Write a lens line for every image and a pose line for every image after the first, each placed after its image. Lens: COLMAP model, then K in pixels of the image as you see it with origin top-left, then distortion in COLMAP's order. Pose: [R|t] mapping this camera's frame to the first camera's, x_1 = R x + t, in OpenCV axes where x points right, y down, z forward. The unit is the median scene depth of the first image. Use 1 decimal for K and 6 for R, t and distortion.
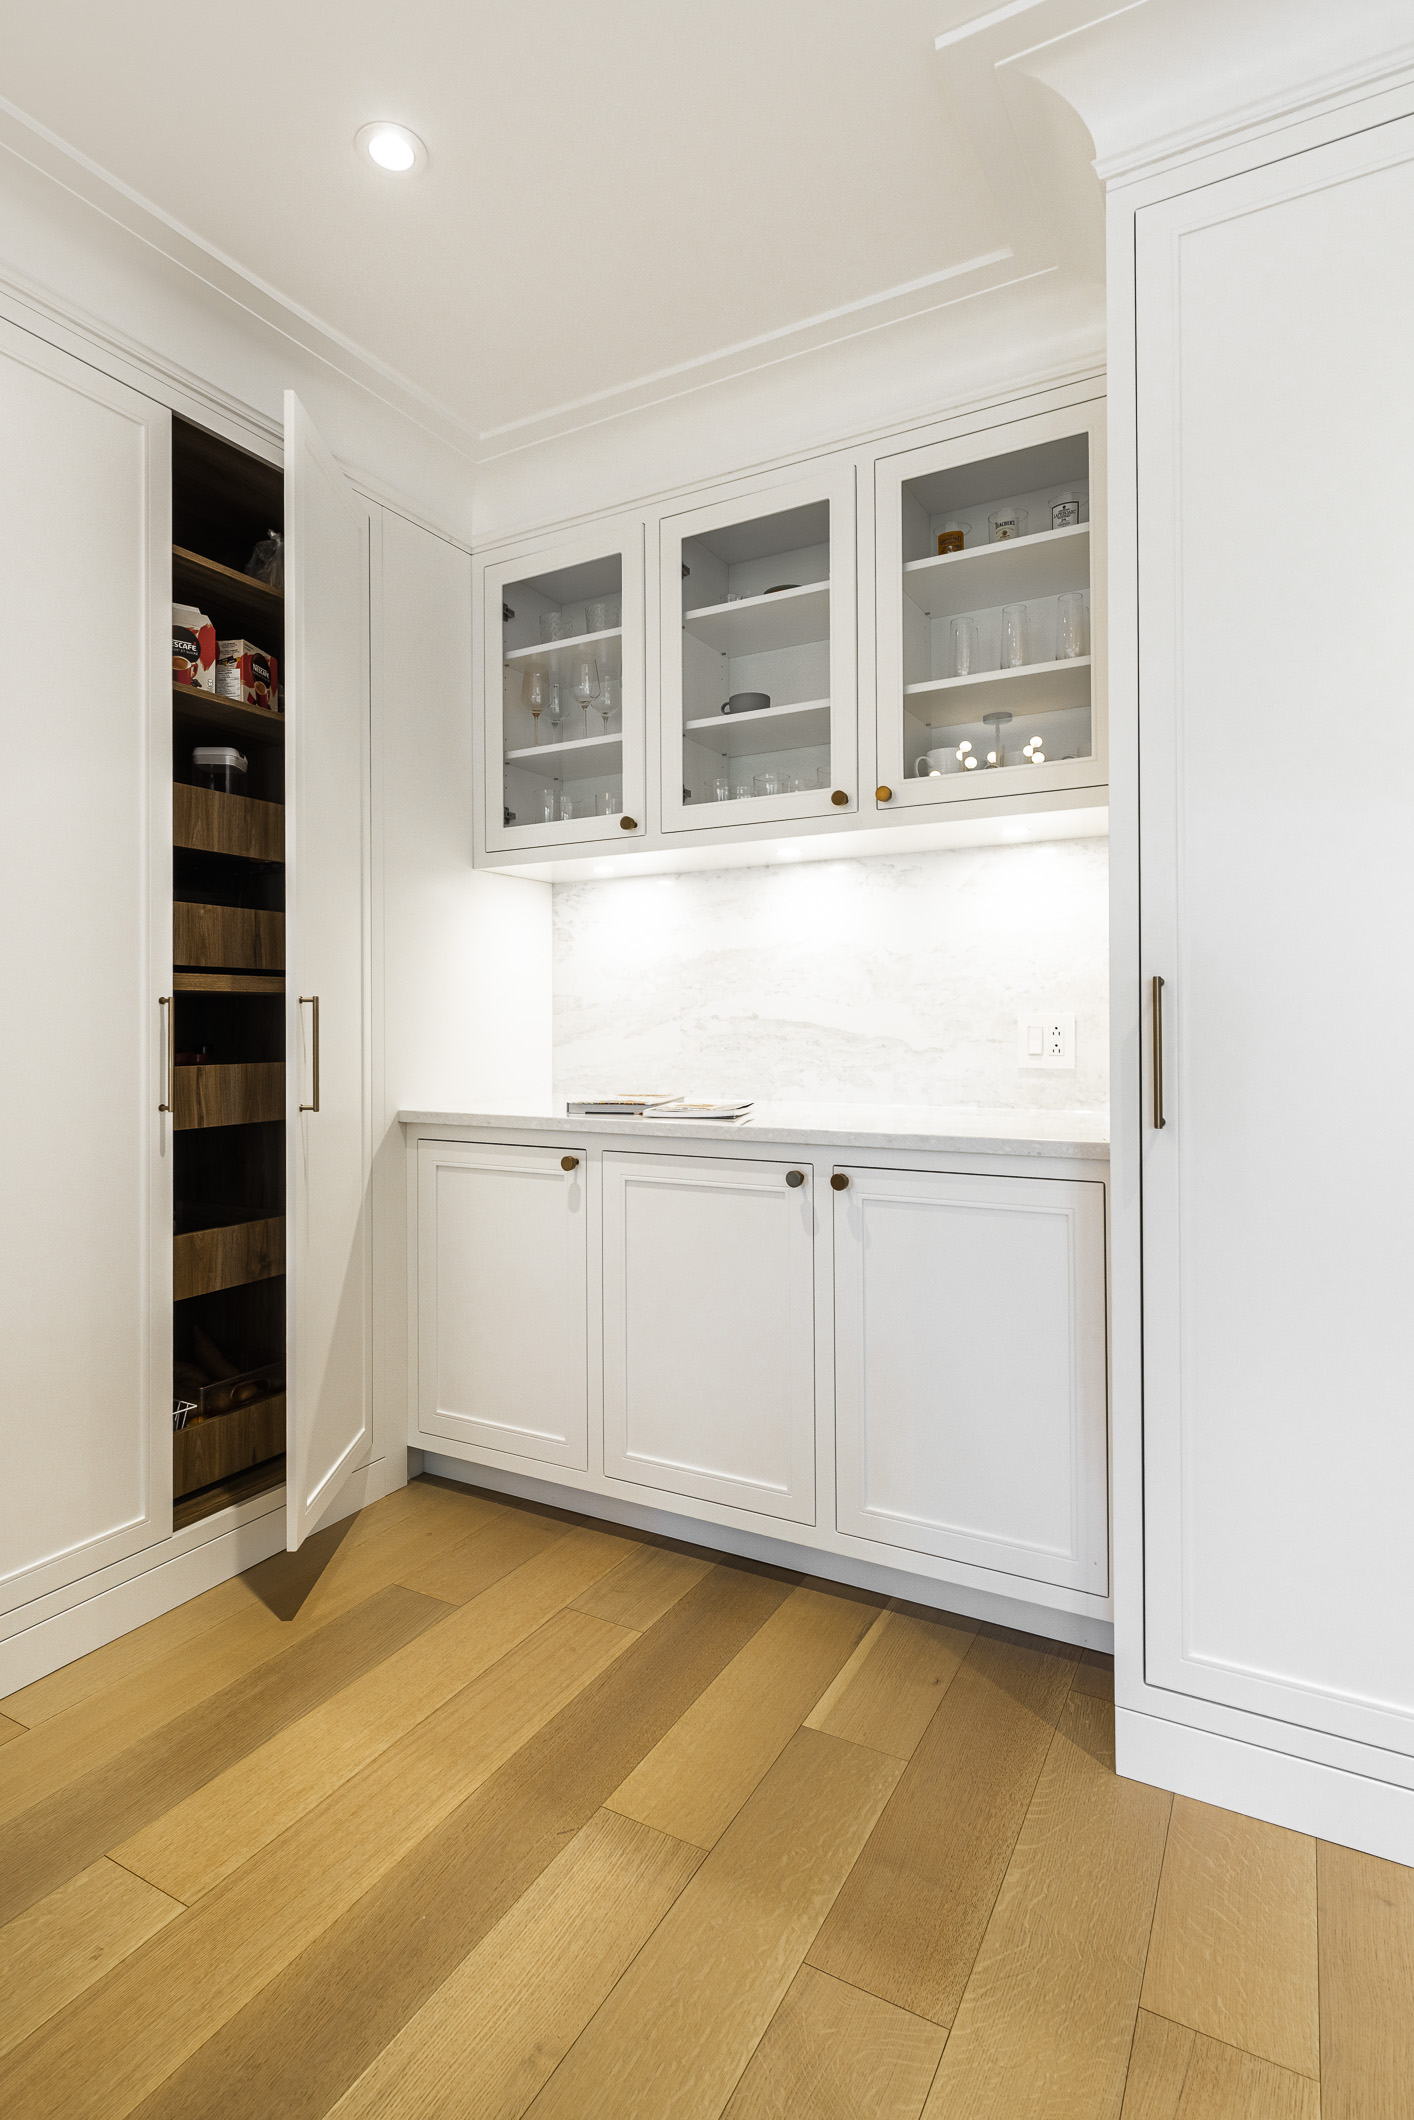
lens RADIAL K [[1088.2, 0, 687.0], [0, 1088.2, 1015.4], [0, 0, 1]] dist [0.001369, -0.000517]
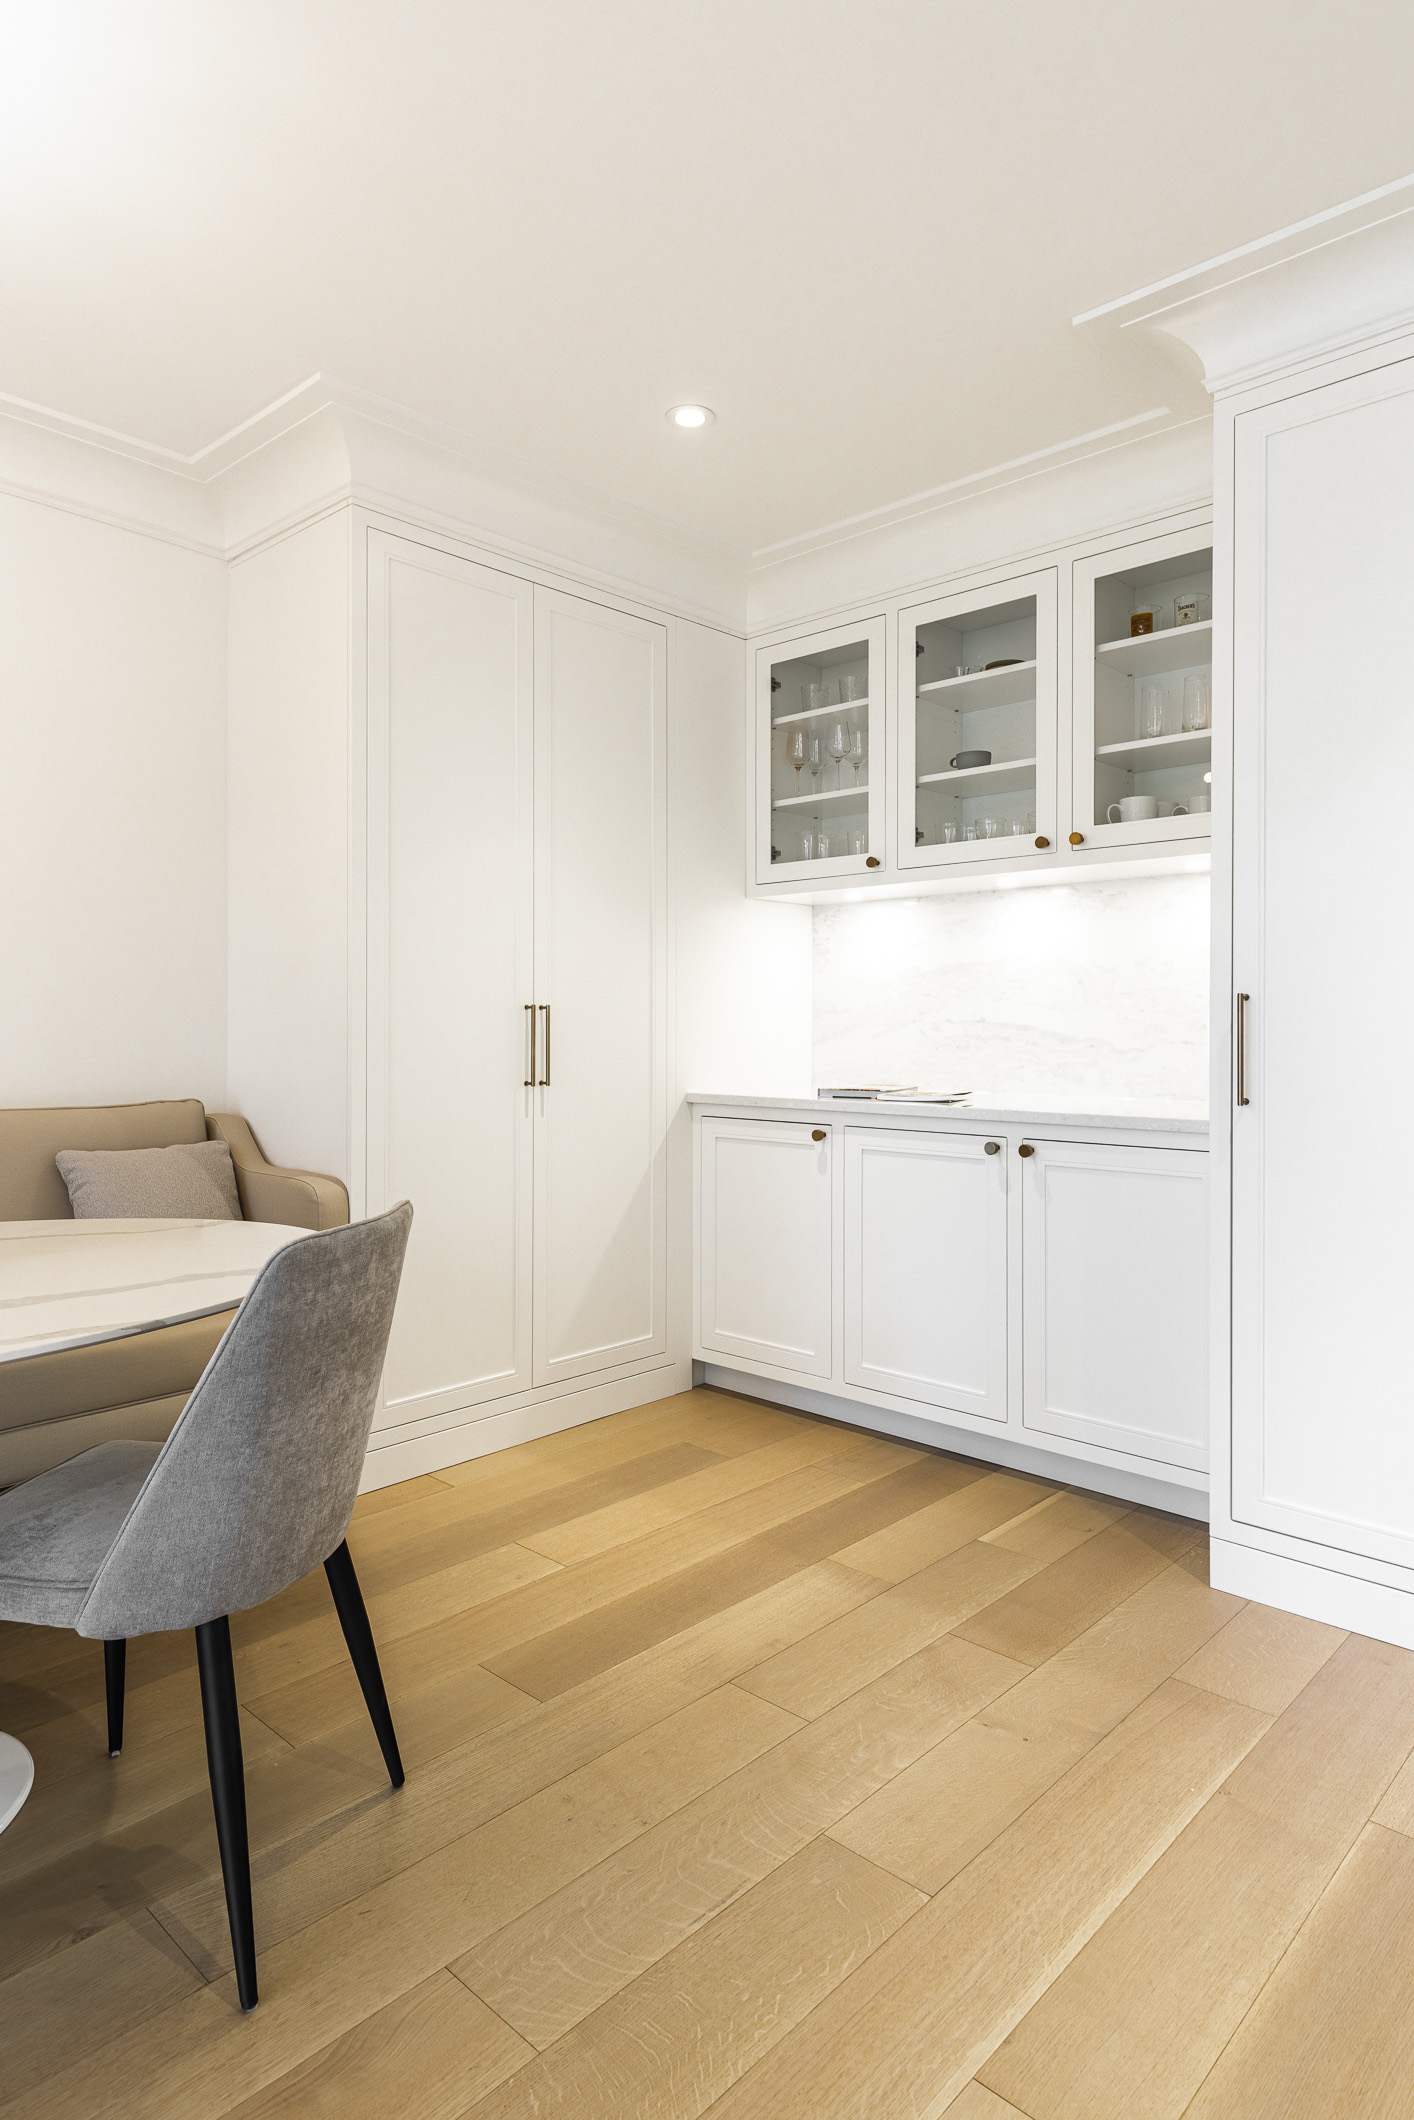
lens RADIAL K [[1236.7, 0, 686.8], [0, 1236.7, 1015.1], [0, 0, 1]] dist [0.009453, -0.000551]
pose [[0.969930, 0.005031, -0.243332, 0.098472], [-0.005430, 0.999985, -0.000970, -0.002148], [0.243324, 0.002262, 0.969942, -0.460582]]
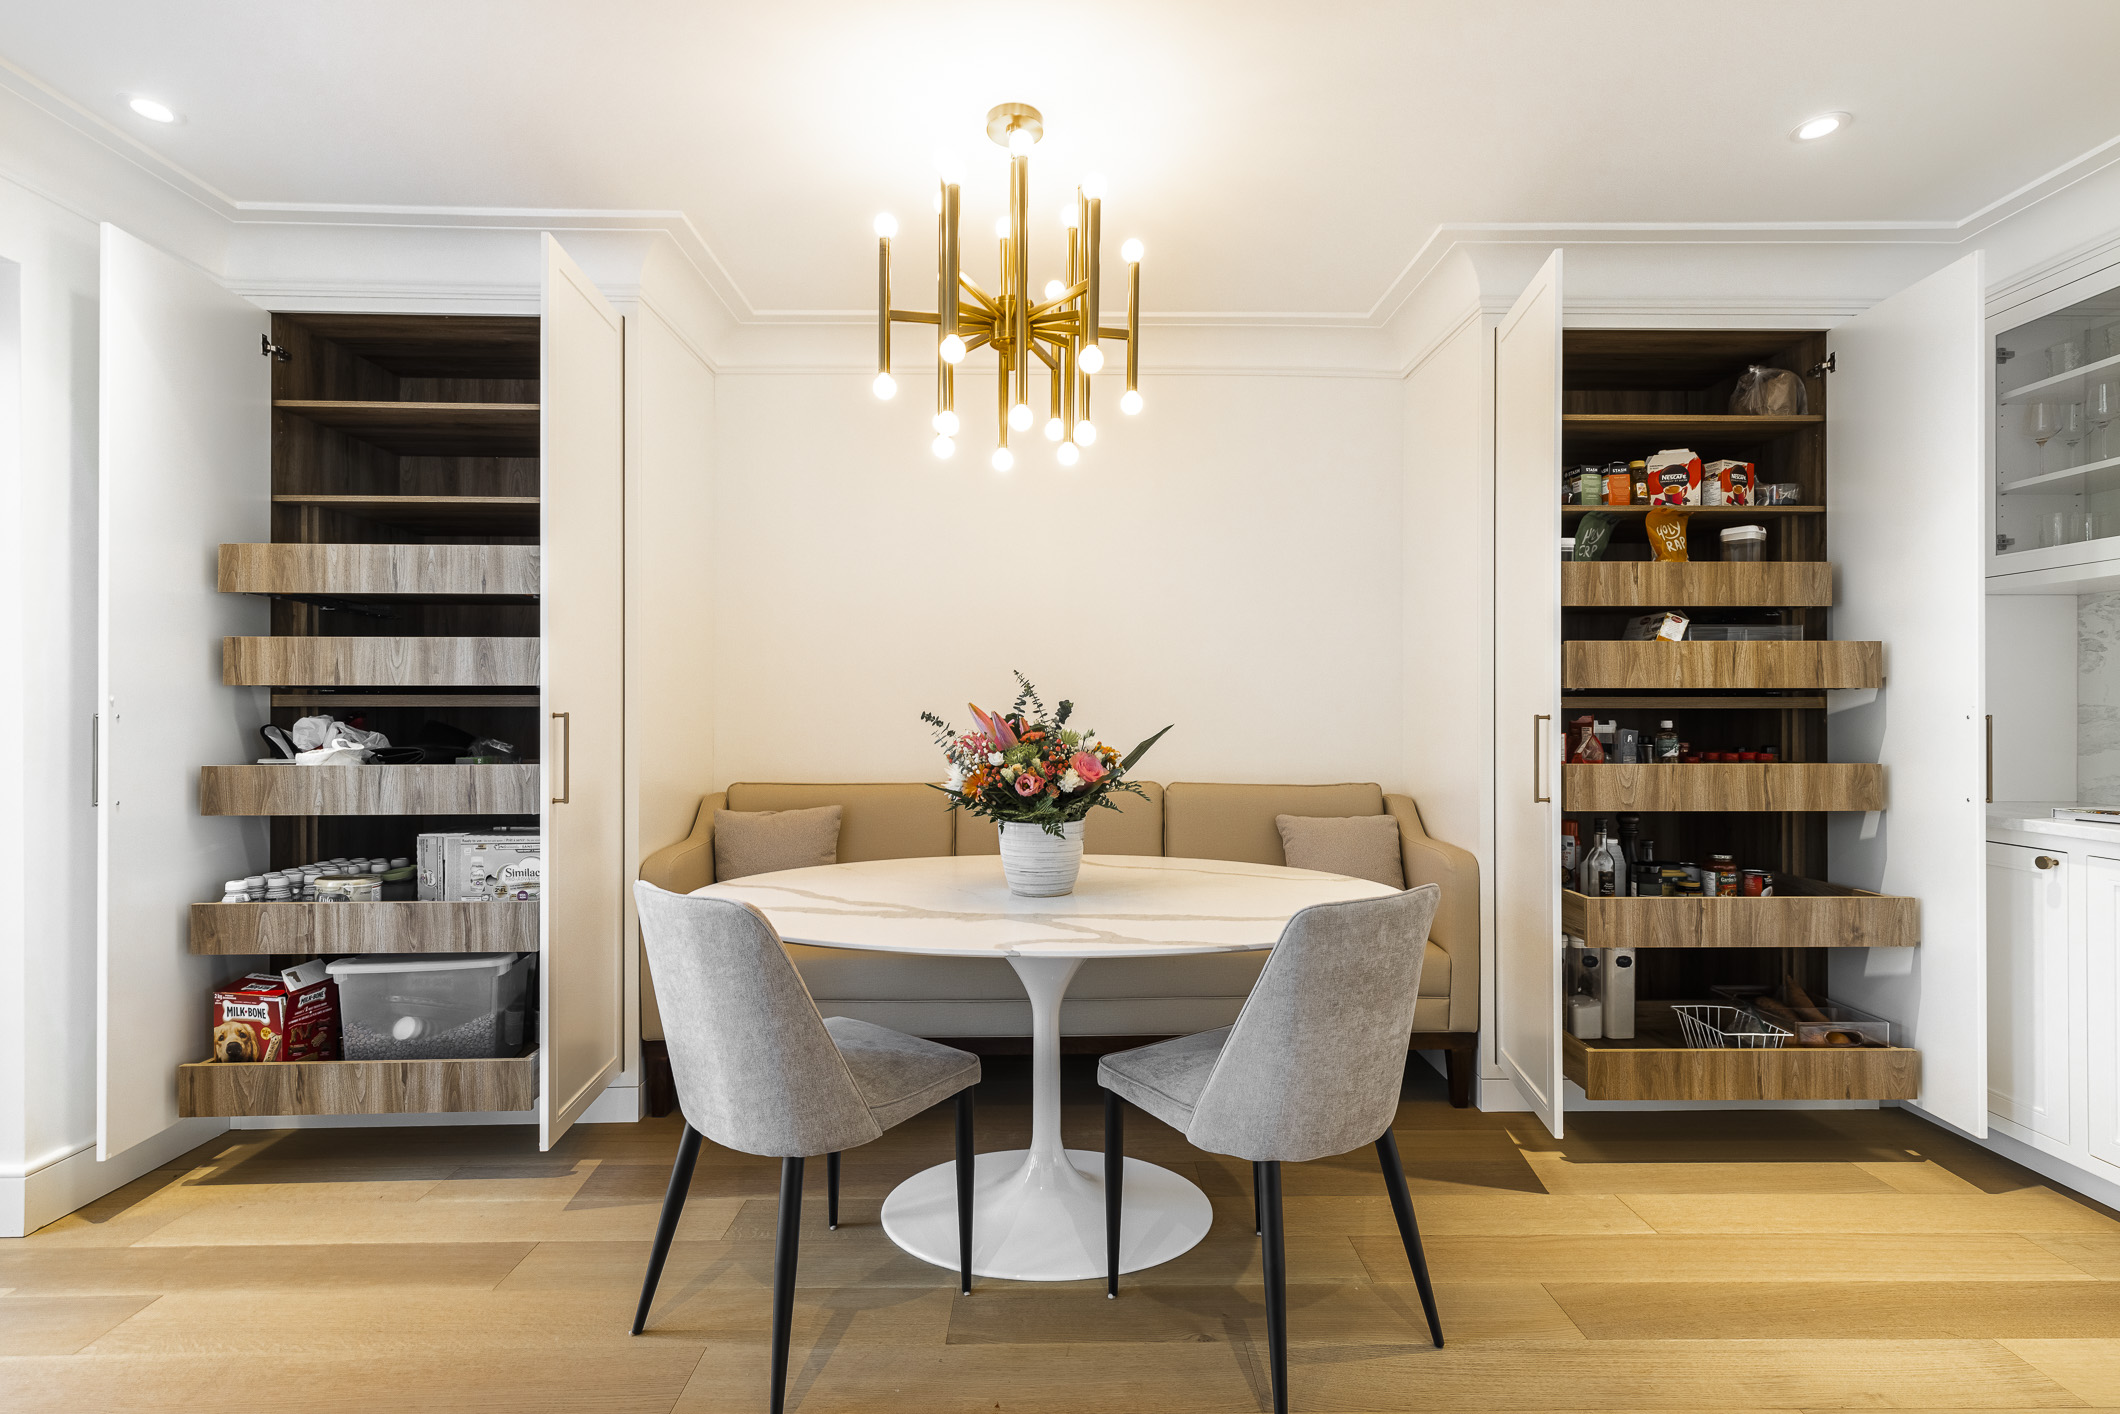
lens RADIAL K [[961.1, 0, 1071.3], [0, 961.1, 698.6], [0, 0, 1]] dist [0.005461, 0.000307]
pose [[0.506231, -0.001663, -0.862396, 0.255204], [0.000185, 0.999998, -0.001820, -0.032351], [0.862398, 0.000761, 0.506231, -0.383649]]
